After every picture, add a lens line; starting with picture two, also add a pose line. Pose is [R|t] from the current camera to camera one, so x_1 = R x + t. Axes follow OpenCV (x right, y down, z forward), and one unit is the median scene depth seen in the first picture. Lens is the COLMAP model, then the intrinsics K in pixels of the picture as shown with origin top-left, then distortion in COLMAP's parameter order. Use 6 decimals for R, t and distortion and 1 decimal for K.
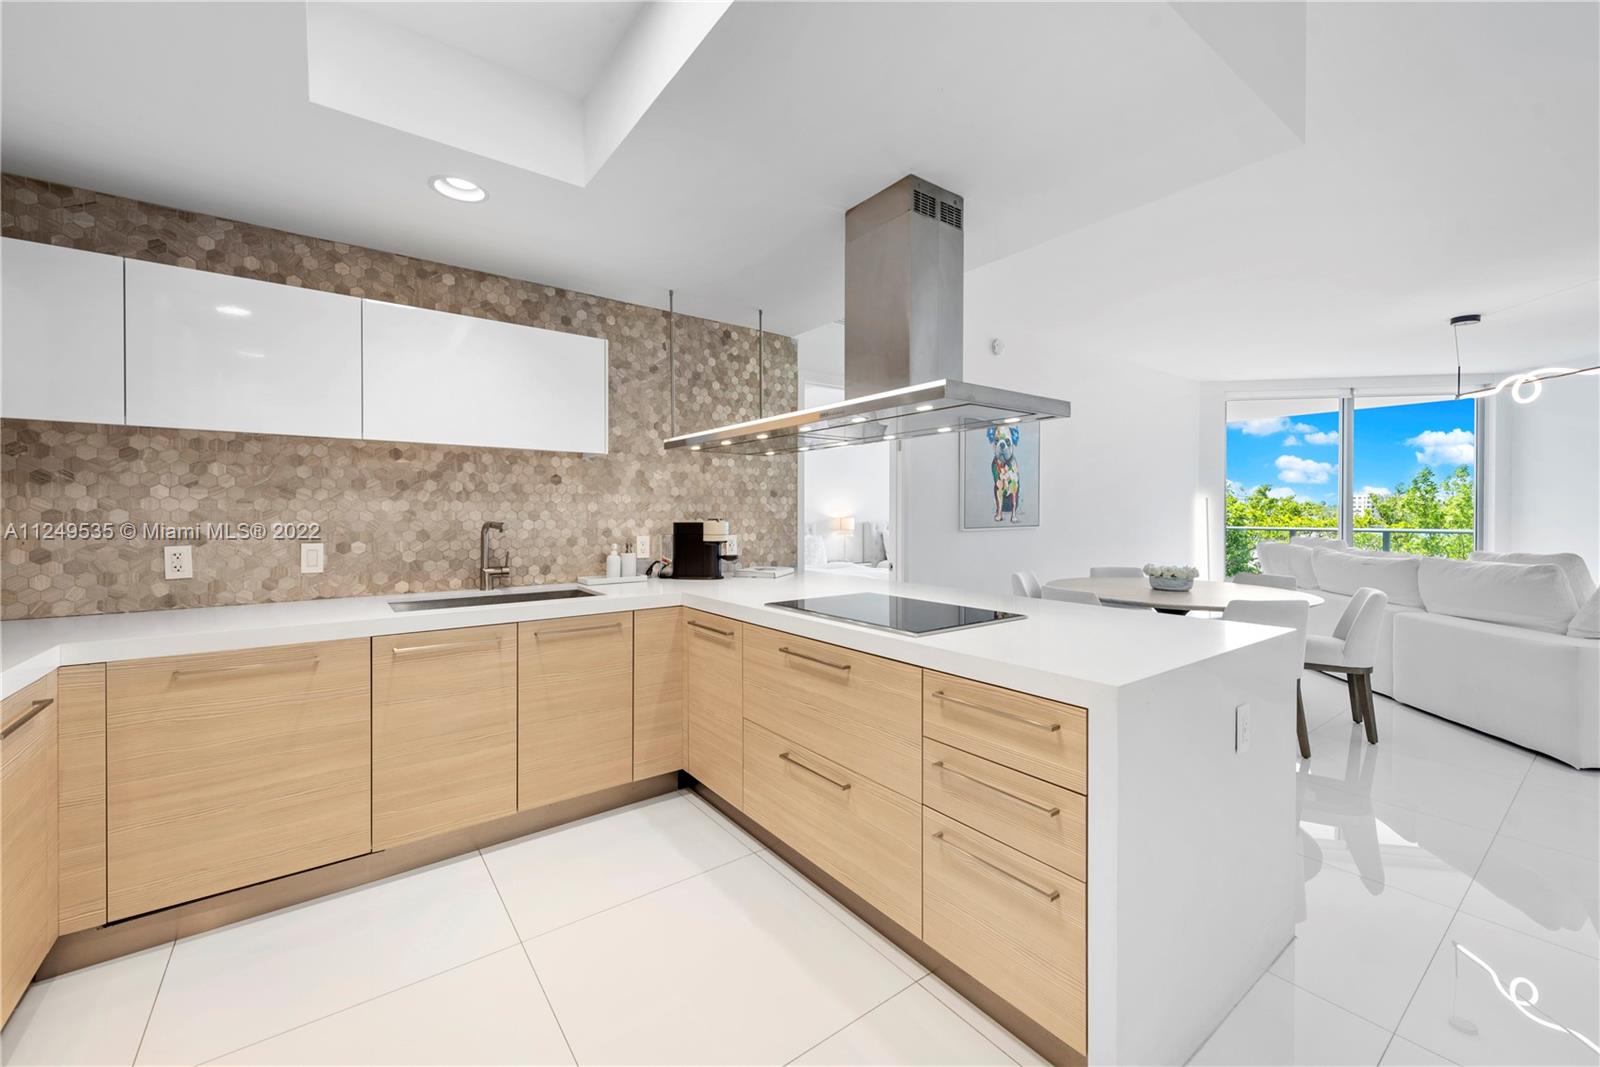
lens RADIAL K [[633.6, 0, 798.6], [0, 633.6, 520.9], [0, 0, 1]] dist [0.008981, -0.000434]
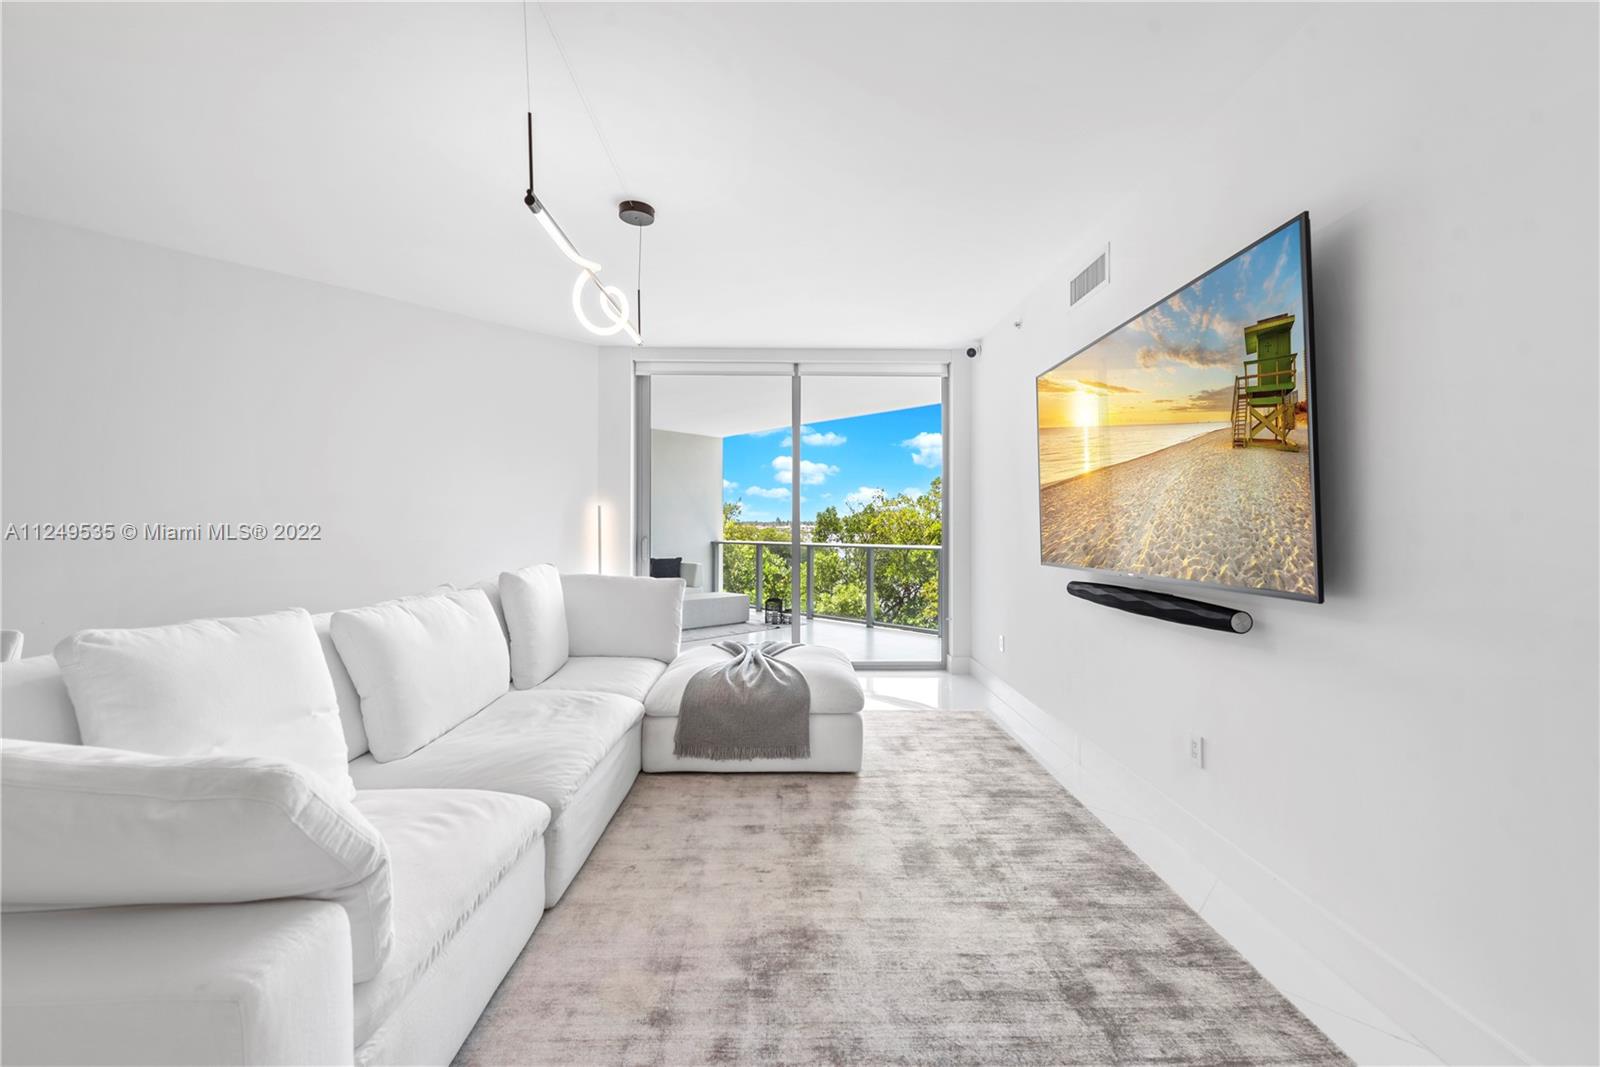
lens RADIAL K [[633.6, 0, 798.6], [0, 633.6, 520.9], [0, 0, 1]] dist [0.008981, -0.000434]
pose [[0.986910, 0.004036, 0.161224, 1.510865], [-0.000317, 0.999733, -0.023085, -0.006652], [-0.161274, 0.022732, 0.986648, 0.526166]]
